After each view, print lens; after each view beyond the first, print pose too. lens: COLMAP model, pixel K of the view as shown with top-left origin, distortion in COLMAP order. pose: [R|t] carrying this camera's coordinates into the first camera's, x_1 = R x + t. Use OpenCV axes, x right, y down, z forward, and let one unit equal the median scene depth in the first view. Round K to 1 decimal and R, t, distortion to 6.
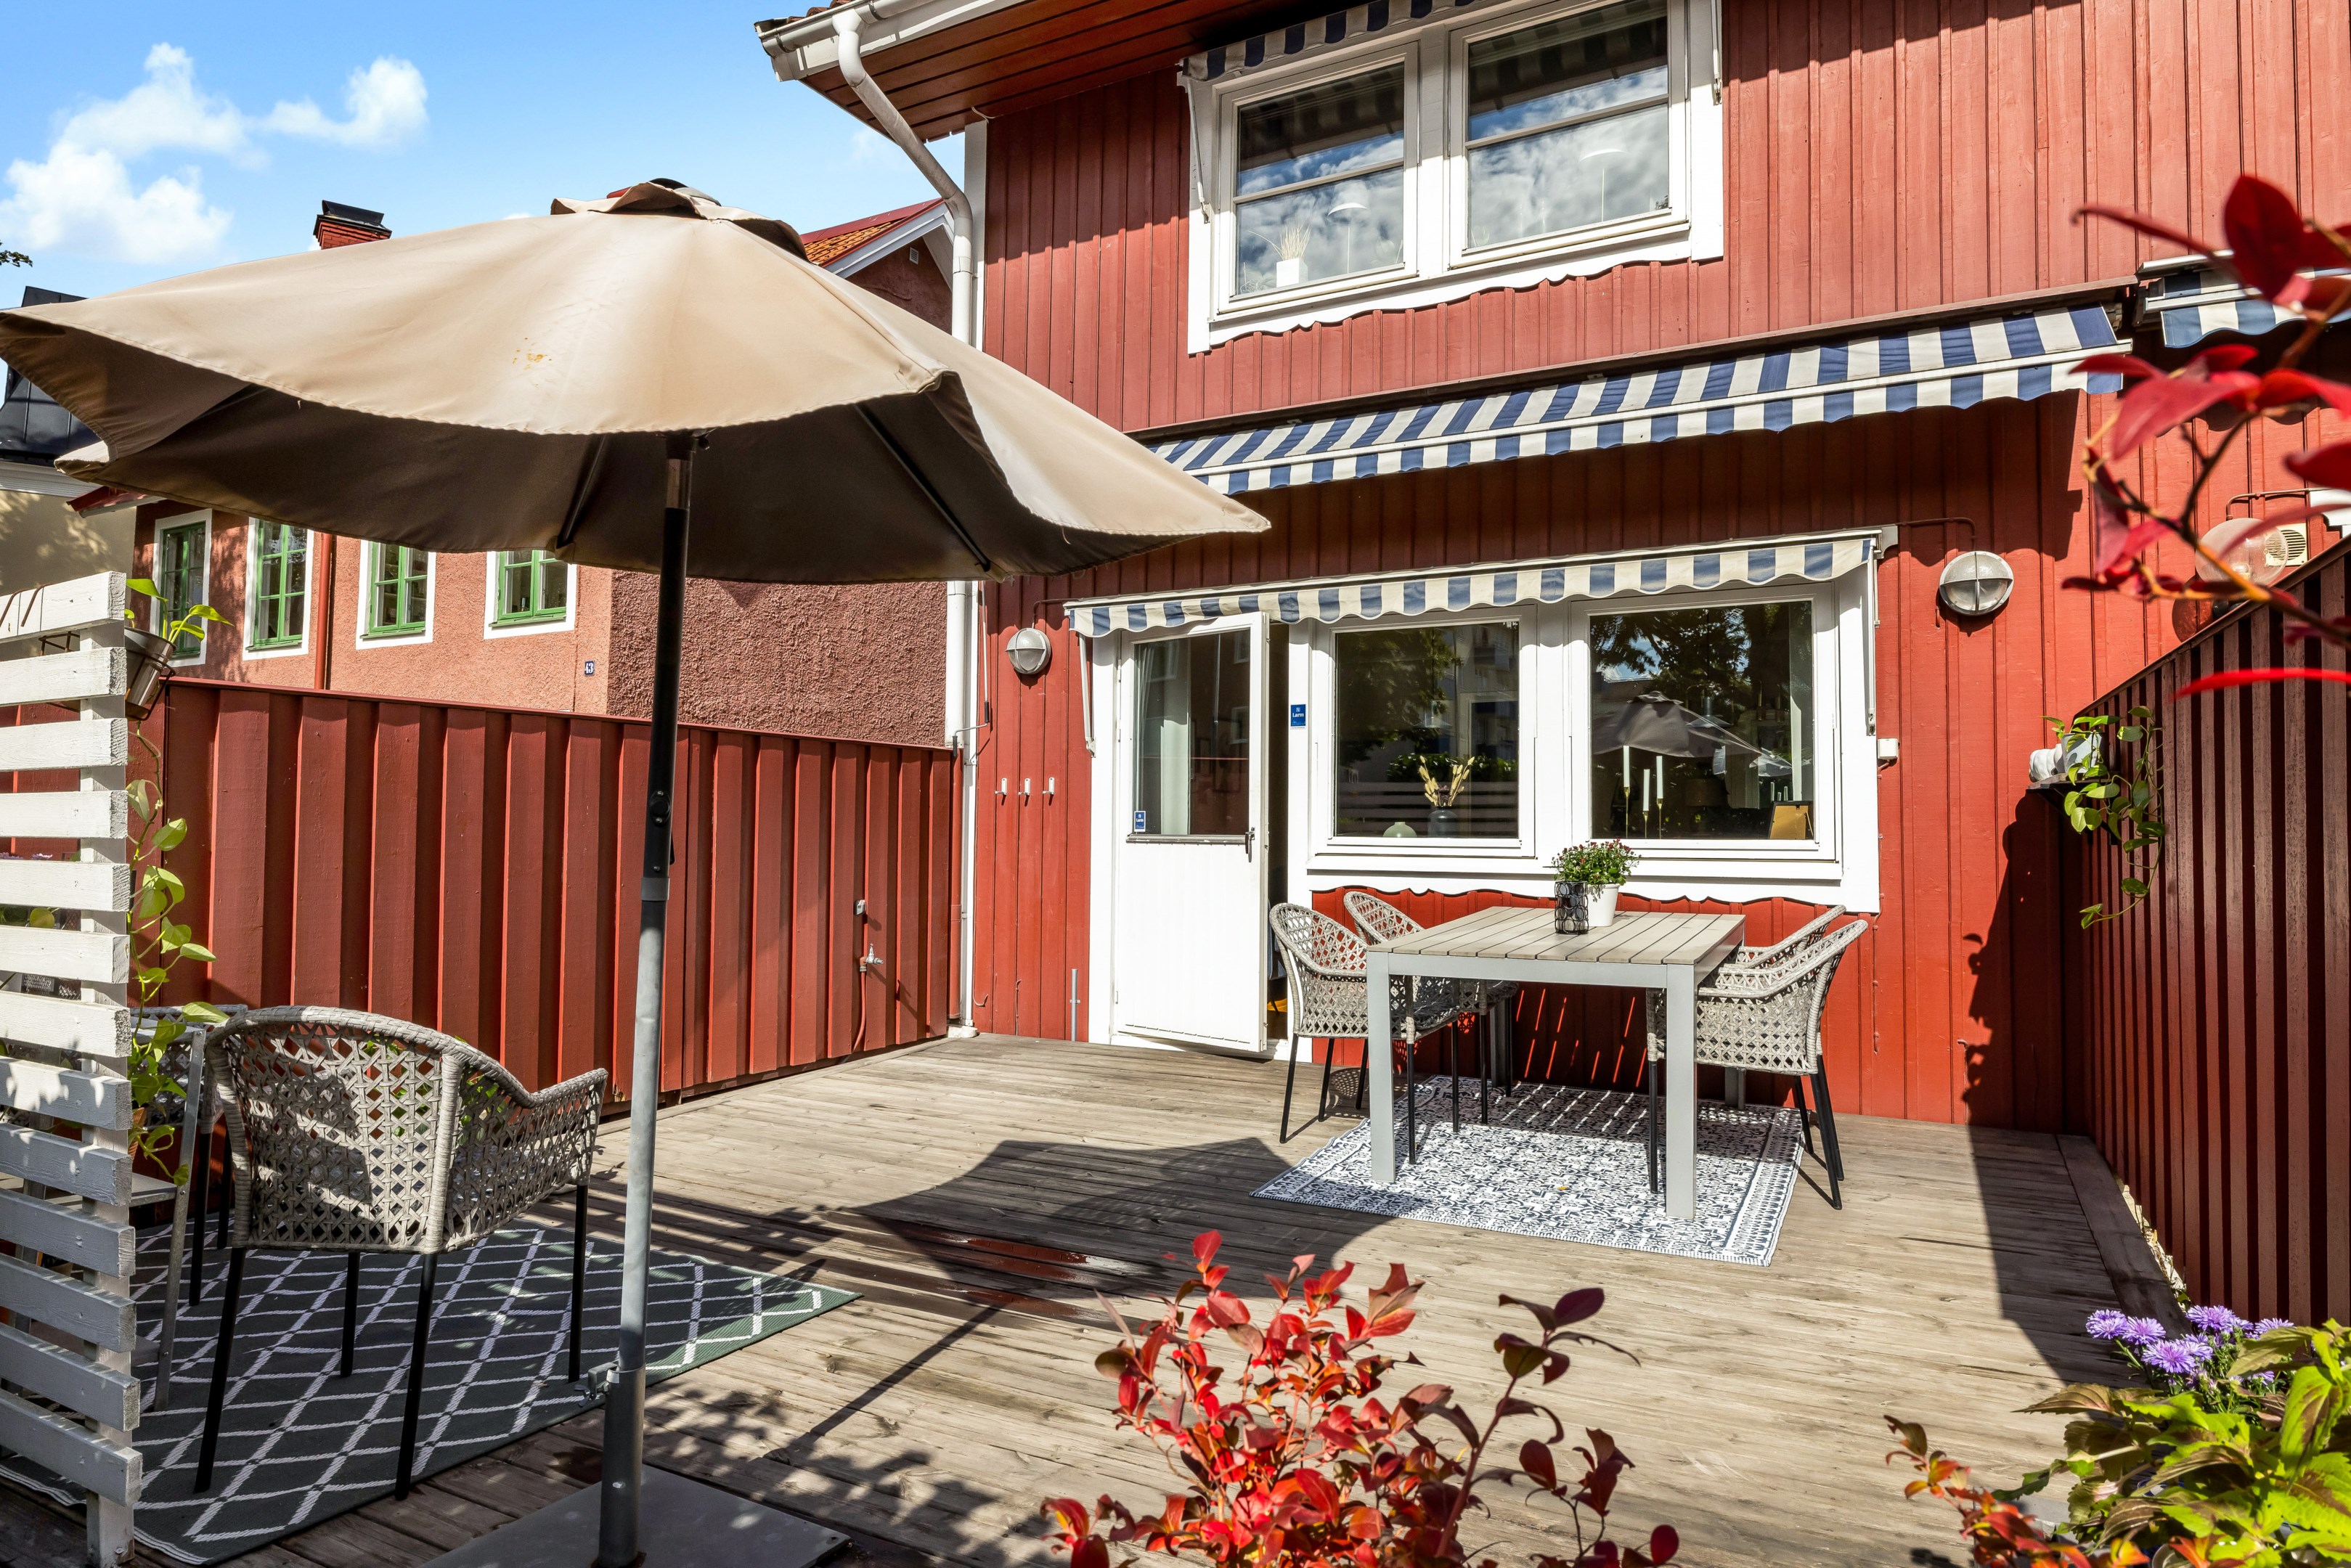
lens RADIAL K [[1312.5, 0, 1175.5], [0, 1312.5, 784.0], [0, 0, 1]] dist [-0.002723, -0.001032]
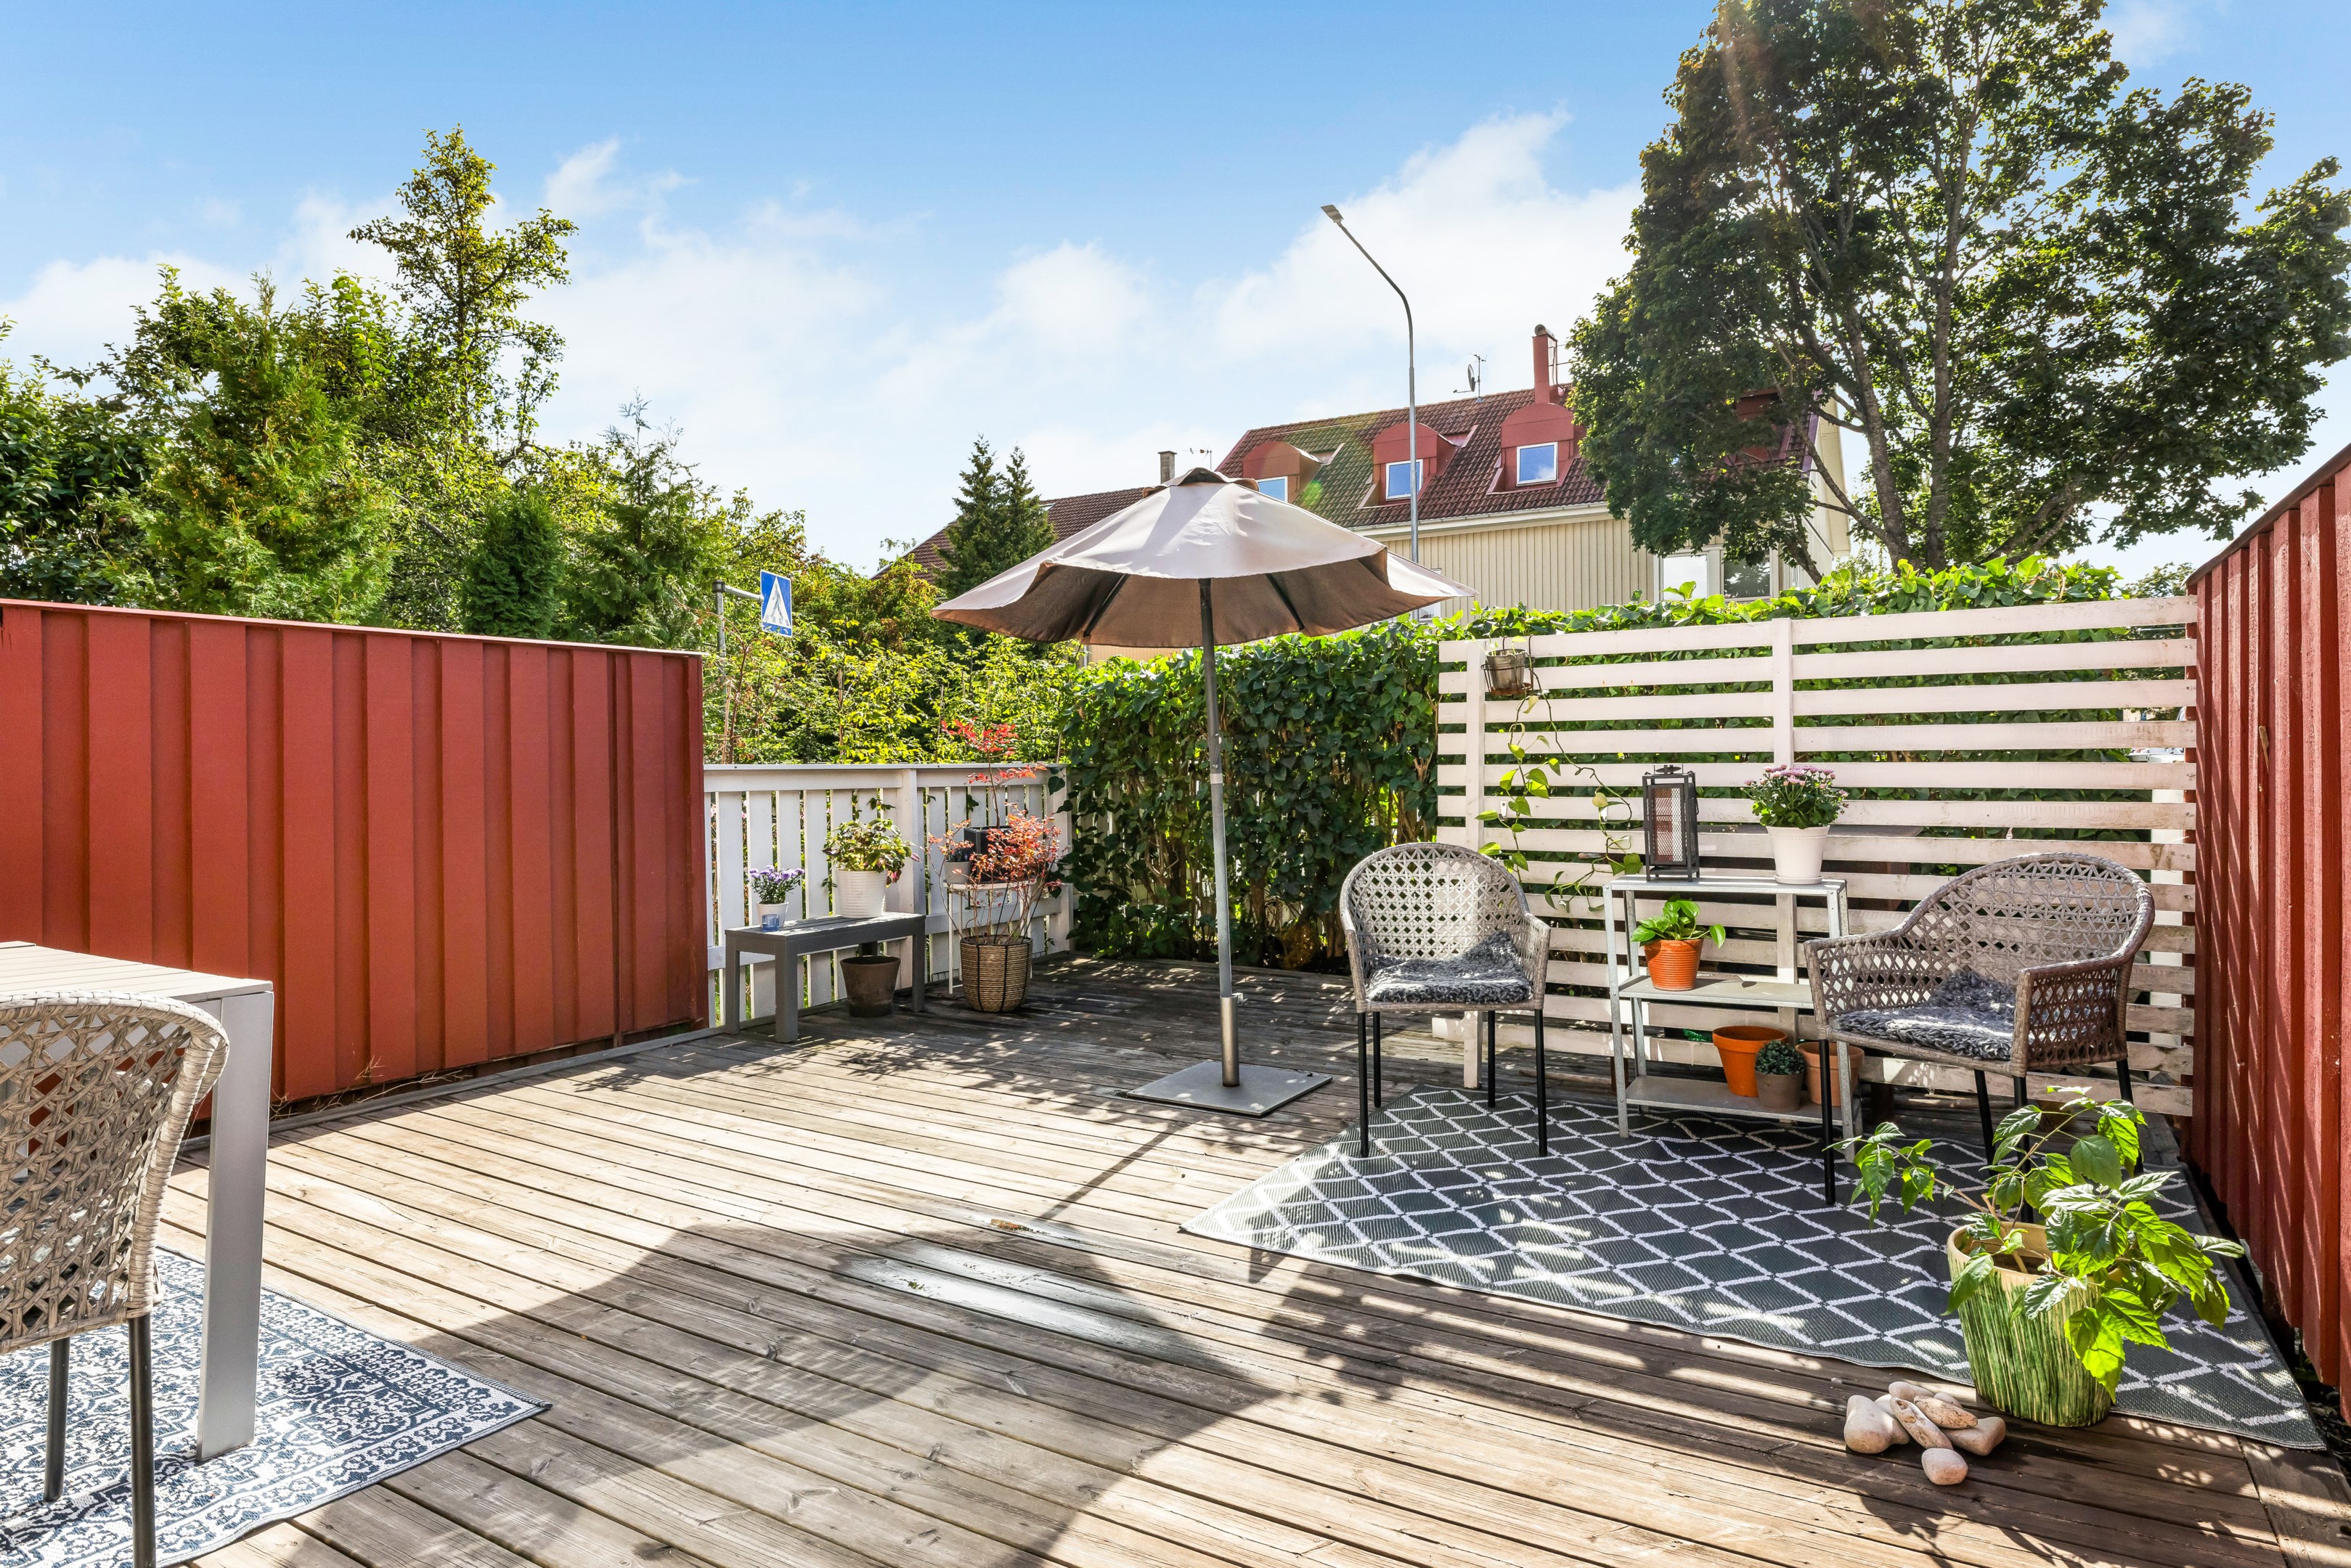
lens RADIAL K [[1295.4, 0, 1175.5], [0, 1295.4, 784.0], [0, 0, 1]] dist [0.004956, 0.001856]
pose [[-0.996924, -0.001708, 0.078358, -0.391384], [-0.003664, 0.999685, -0.024827, 0.117939], [-0.078291, -0.025037, -0.996616, 2.480621]]
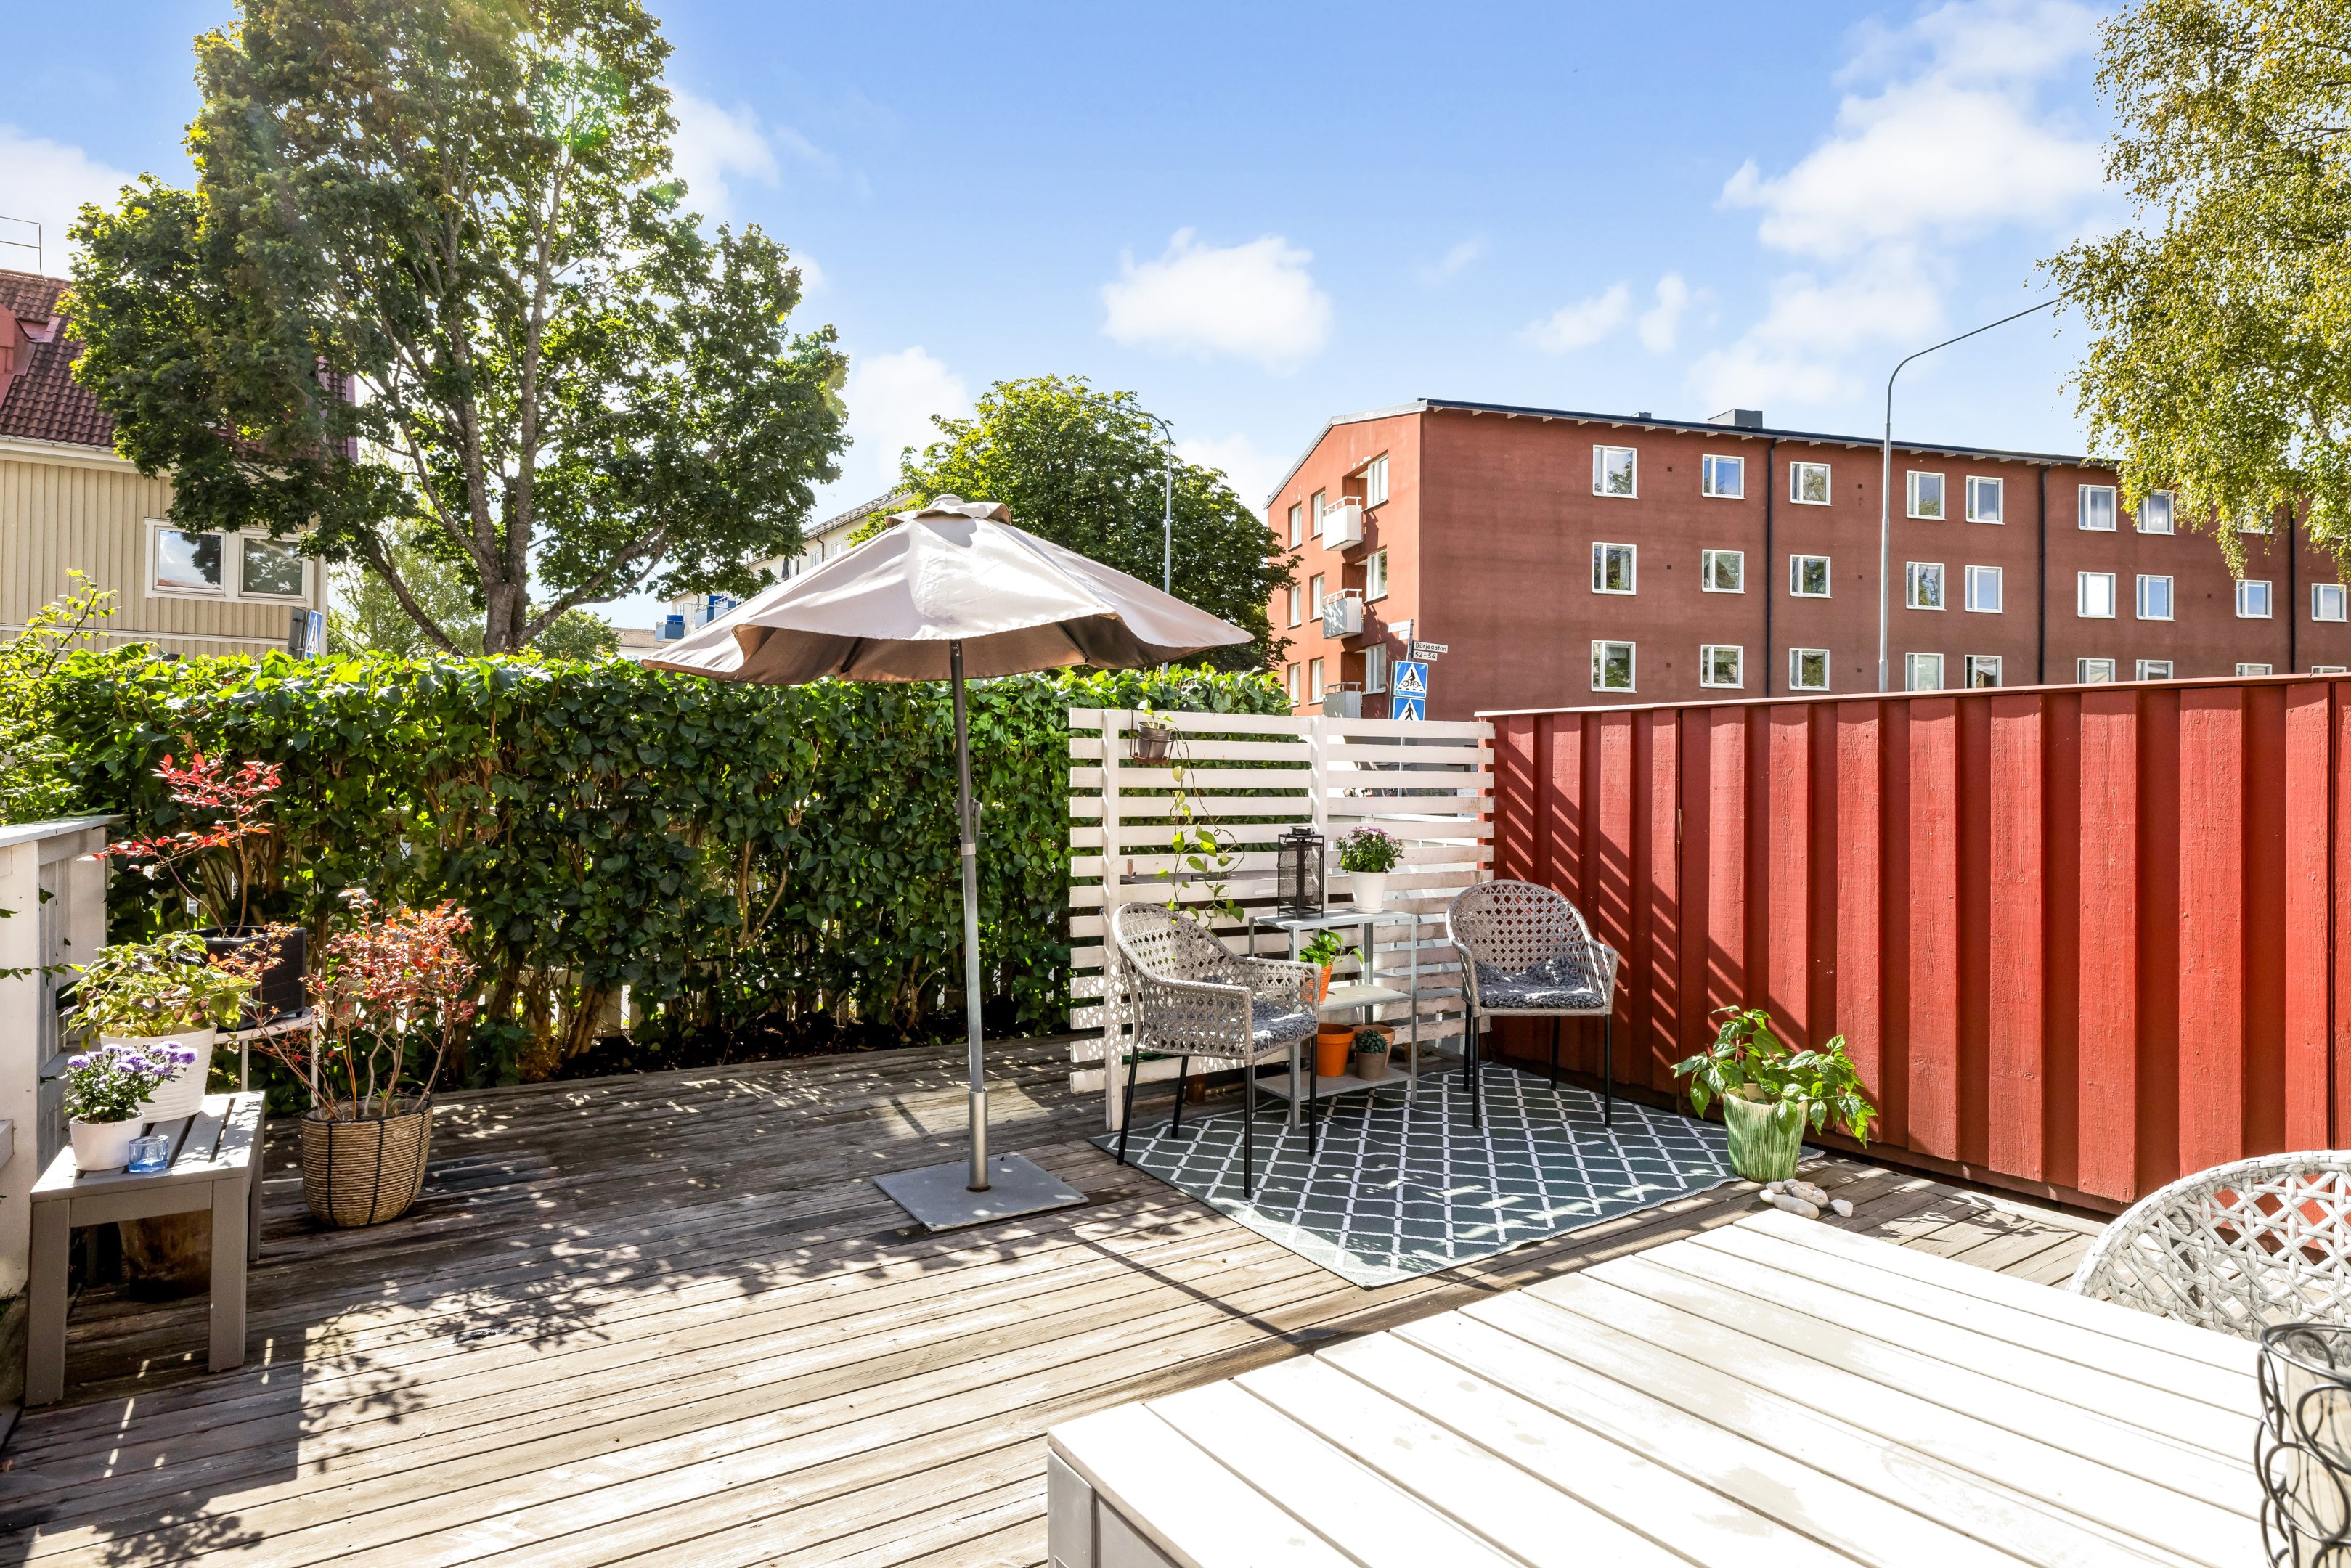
lens RADIAL K [[1352.4, 0, 1175.5], [0, 1352.4, 784.0], [0, 0, 1]] dist [0.001318, 0.000513]
pose [[-0.495359, -0.007736, -0.868654, 0.924452], [0.025727, 0.999391, -0.023571, 0.037706], [0.868307, -0.034024, -0.494858, 1.784092]]
